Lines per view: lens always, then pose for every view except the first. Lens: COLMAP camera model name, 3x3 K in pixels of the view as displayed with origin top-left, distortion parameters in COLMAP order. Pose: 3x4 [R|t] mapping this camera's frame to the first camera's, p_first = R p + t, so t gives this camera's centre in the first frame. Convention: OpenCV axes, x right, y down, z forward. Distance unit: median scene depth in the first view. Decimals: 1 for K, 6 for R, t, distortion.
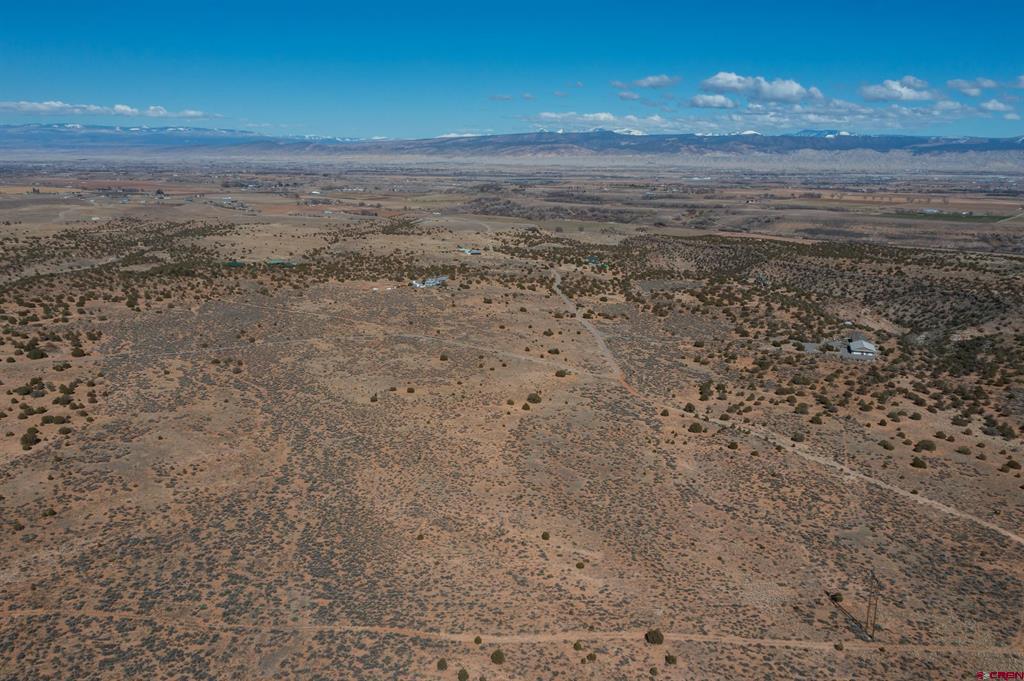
lens RADIAL K [[811.8, 0, 509.4], [0, 811.8, 335.9], [0, 0, 1]] dist [-0.013752, 0.005032]
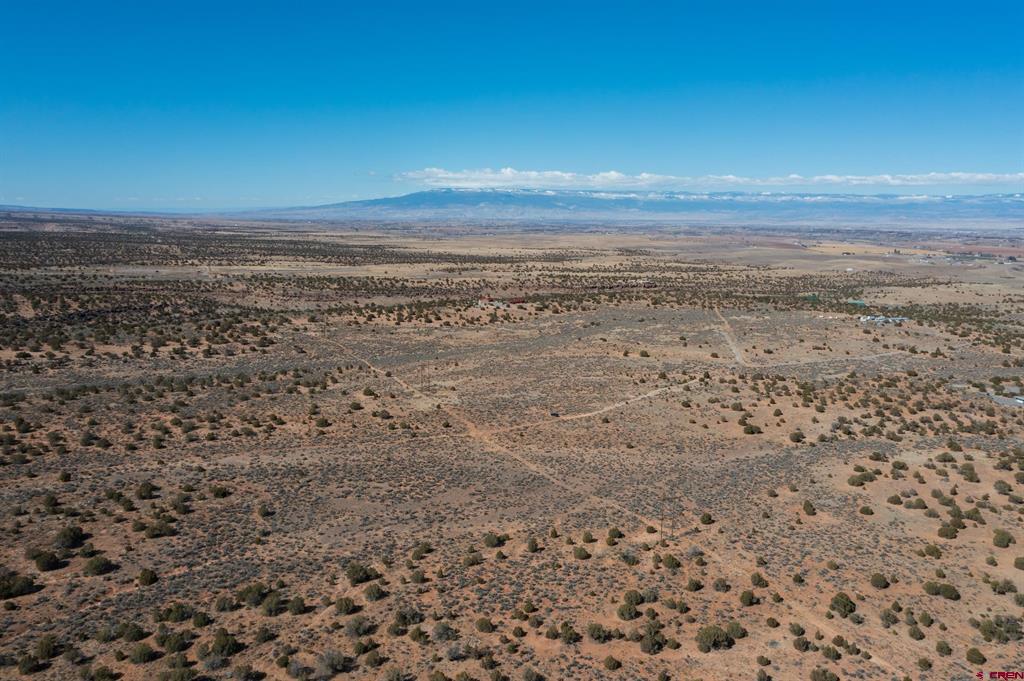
lens RADIAL K [[811.8, 0, 509.4], [0, 811.8, 335.9], [0, 0, 1]] dist [-0.013752, 0.005032]
pose [[0.488461, 0.126736, -0.863333, 0.406976], [-0.198222, 0.979646, 0.031659, 0.015216], [0.849773, 0.155667, 0.503641, 0.002203]]
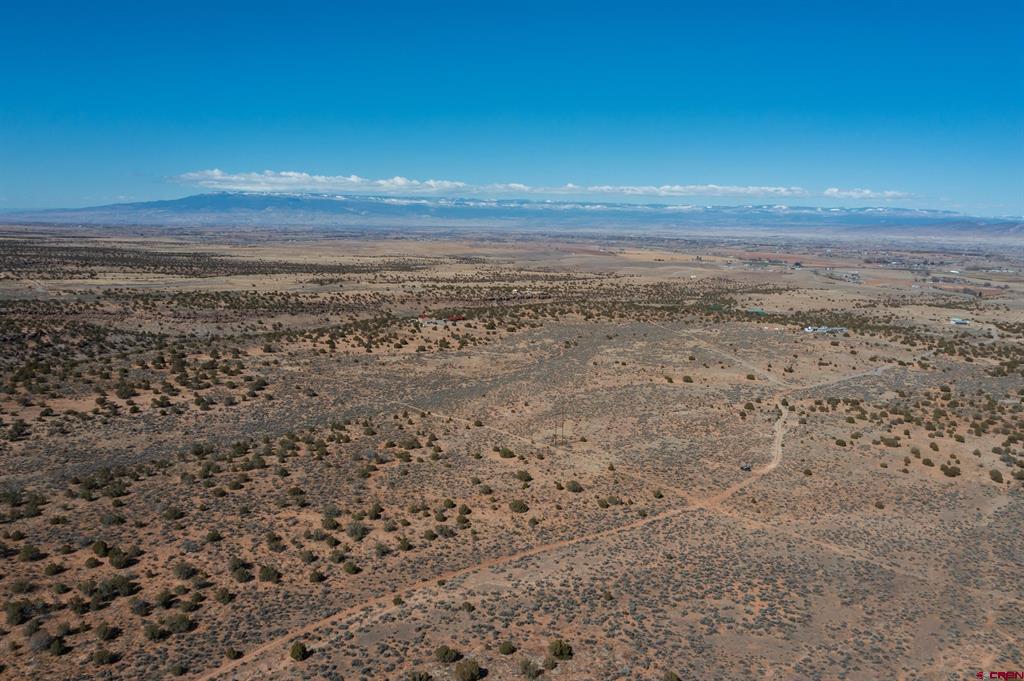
lens RADIAL K [[811.8, 0, 509.4], [0, 811.8, 335.9], [0, 0, 1]] dist [-0.013752, 0.005032]
pose [[0.693730, 0.104873, -0.712559, 0.267472], [-0.172431, 0.984754, -0.022941, 0.029455], [0.699290, 0.138782, 0.701237, -0.067707]]
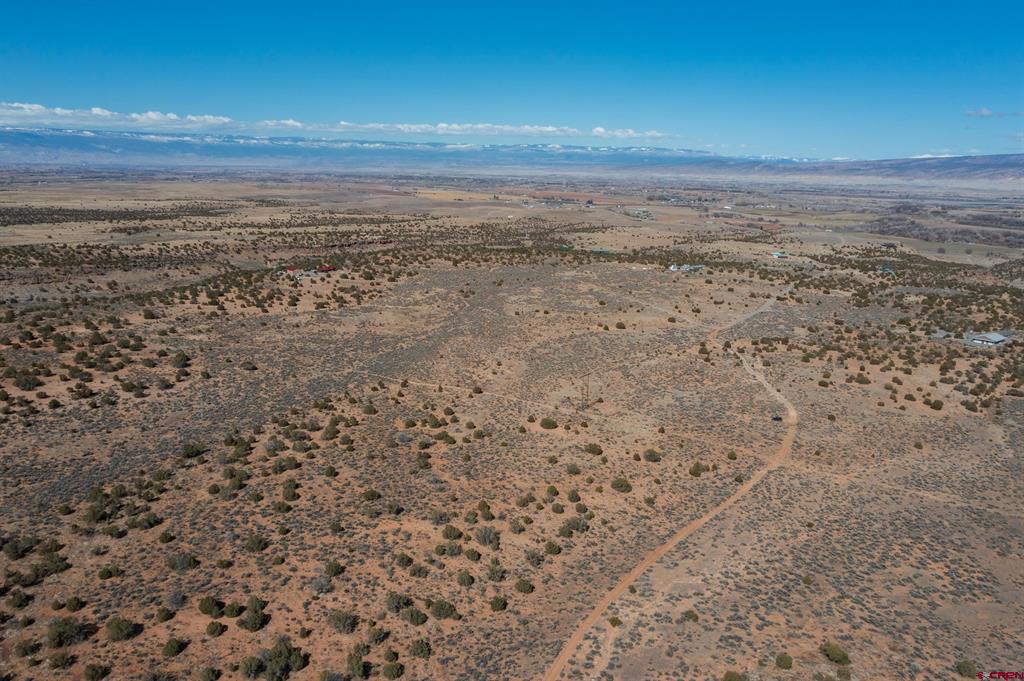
lens RADIAL K [[811.8, 0, 509.4], [0, 811.8, 335.9], [0, 0, 1]] dist [-0.013752, 0.005032]
pose [[0.859291, 0.113442, -0.498749, 0.185256], [-0.125175, 0.992084, 0.009991, 0.034674], [0.495935, 0.053845, 0.866689, -0.095366]]
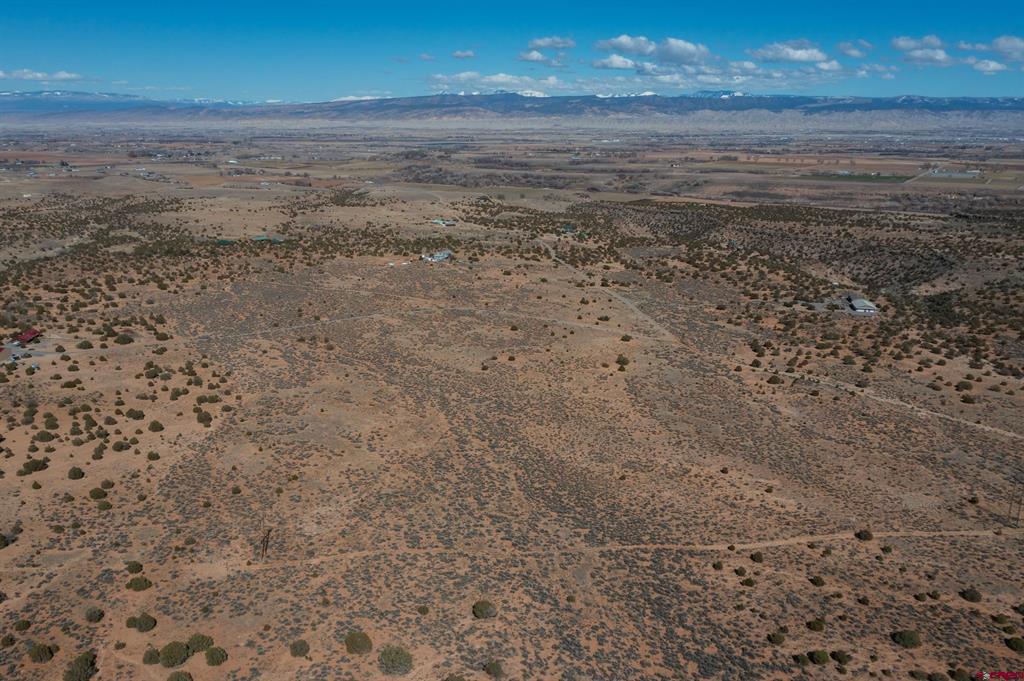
lens RADIAL K [[811.8, 0, 509.4], [0, 811.8, 335.9], [0, 0, 1]] dist [-0.013752, 0.005032]
pose [[0.992926, -0.038530, 0.112311, -0.084460], [0.033556, 0.998385, 0.045843, -0.005217], [-0.113896, -0.041750, 0.992615, -0.036489]]
